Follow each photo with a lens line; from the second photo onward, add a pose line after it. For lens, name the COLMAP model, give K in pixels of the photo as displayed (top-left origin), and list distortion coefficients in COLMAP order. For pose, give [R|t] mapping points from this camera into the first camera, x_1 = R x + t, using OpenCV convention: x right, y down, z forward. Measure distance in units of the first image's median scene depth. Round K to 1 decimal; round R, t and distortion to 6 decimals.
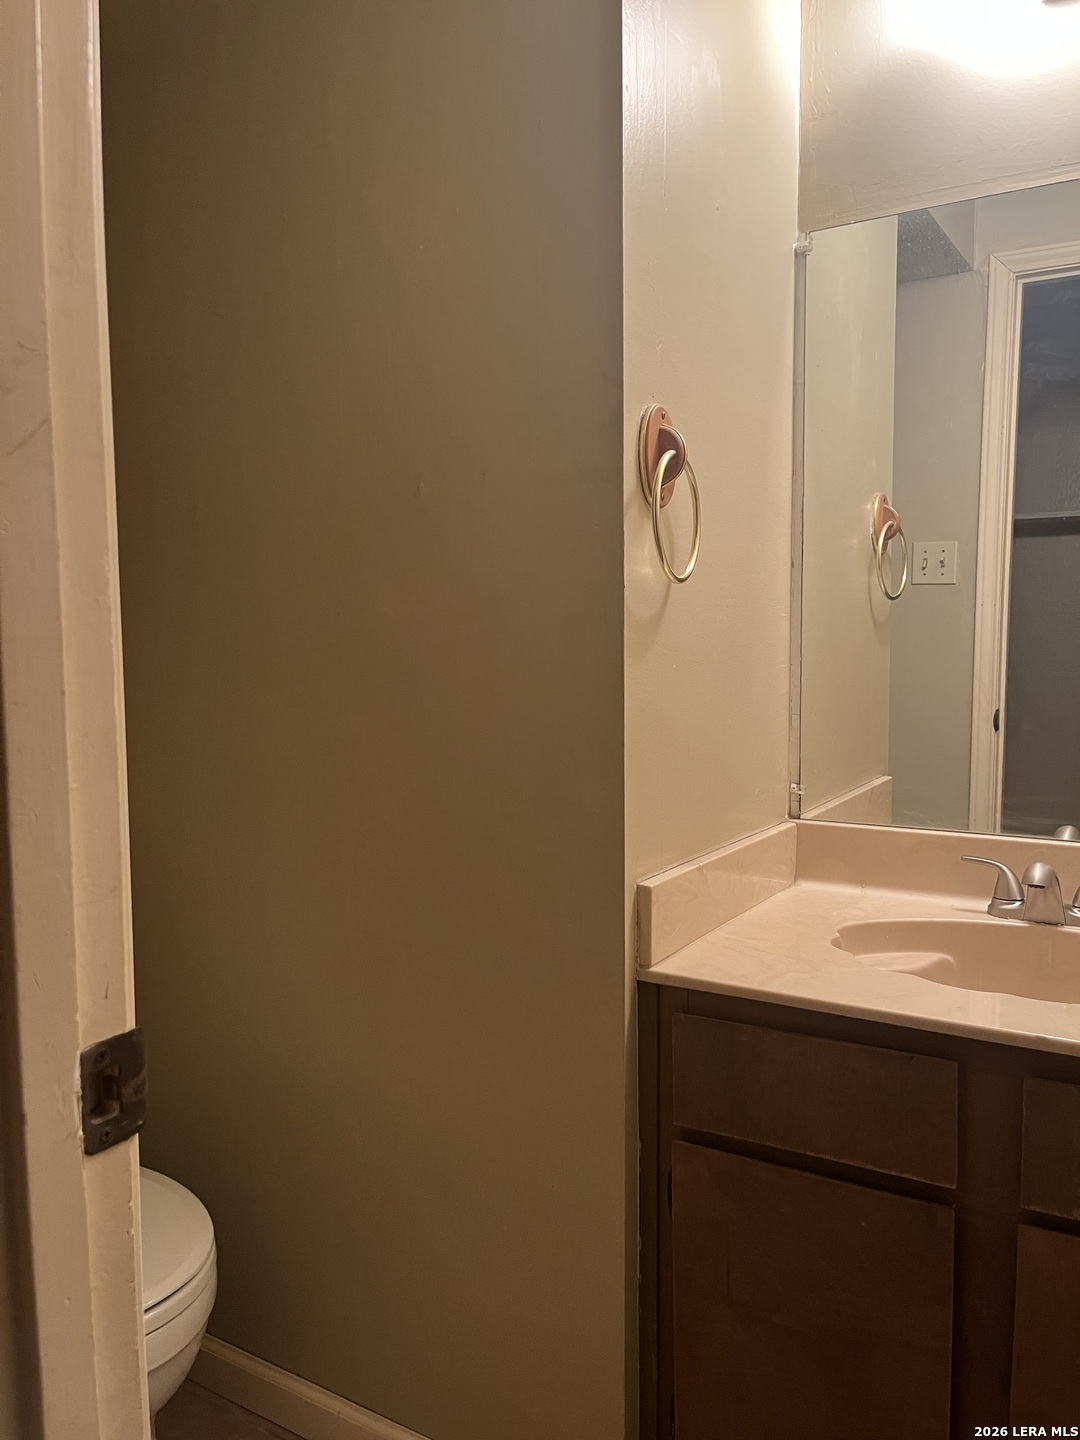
lens RADIAL K [[1090.1, 0, 541.6], [0, 1090.1, 716.4], [0, 0, 1]] dist [0.050311, -0.088943]
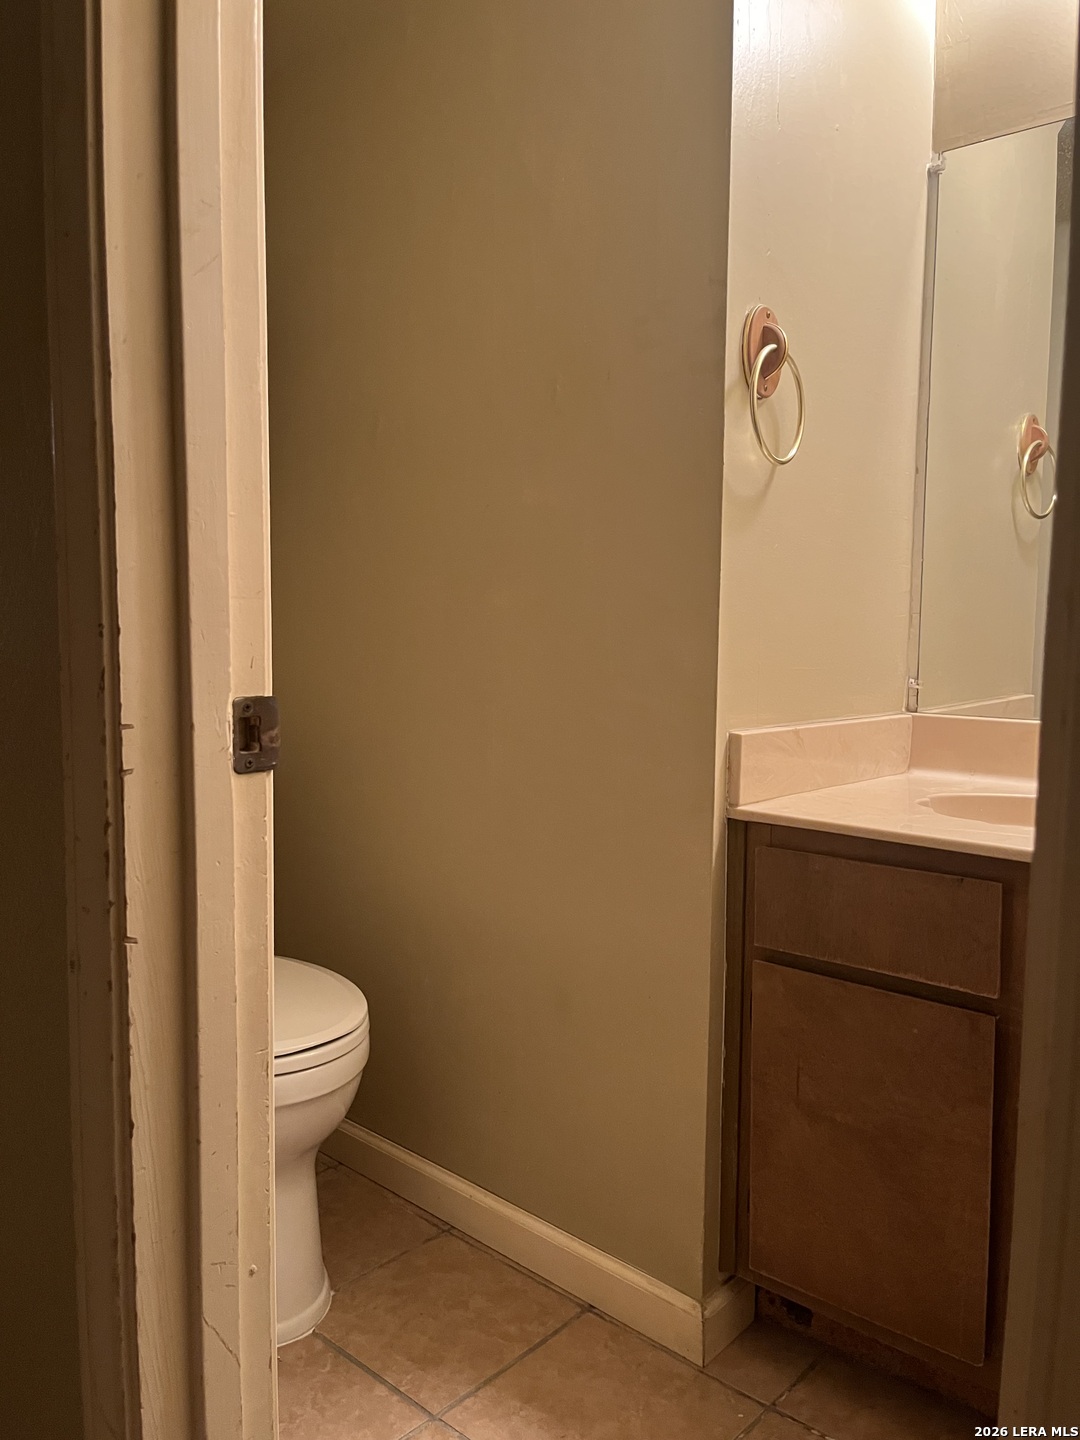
lens RADIAL K [[1090.1, 0, 539.3], [0, 1090.1, 726.0], [0, 0, 1]] dist [0.050311, -0.088943]
pose [[0.980132, 0.035354, -0.195170, 0.116796], [-0.032206, 0.999295, 0.019278, 0.133613], [0.195714, -0.012610, 0.980580, -0.152744]]
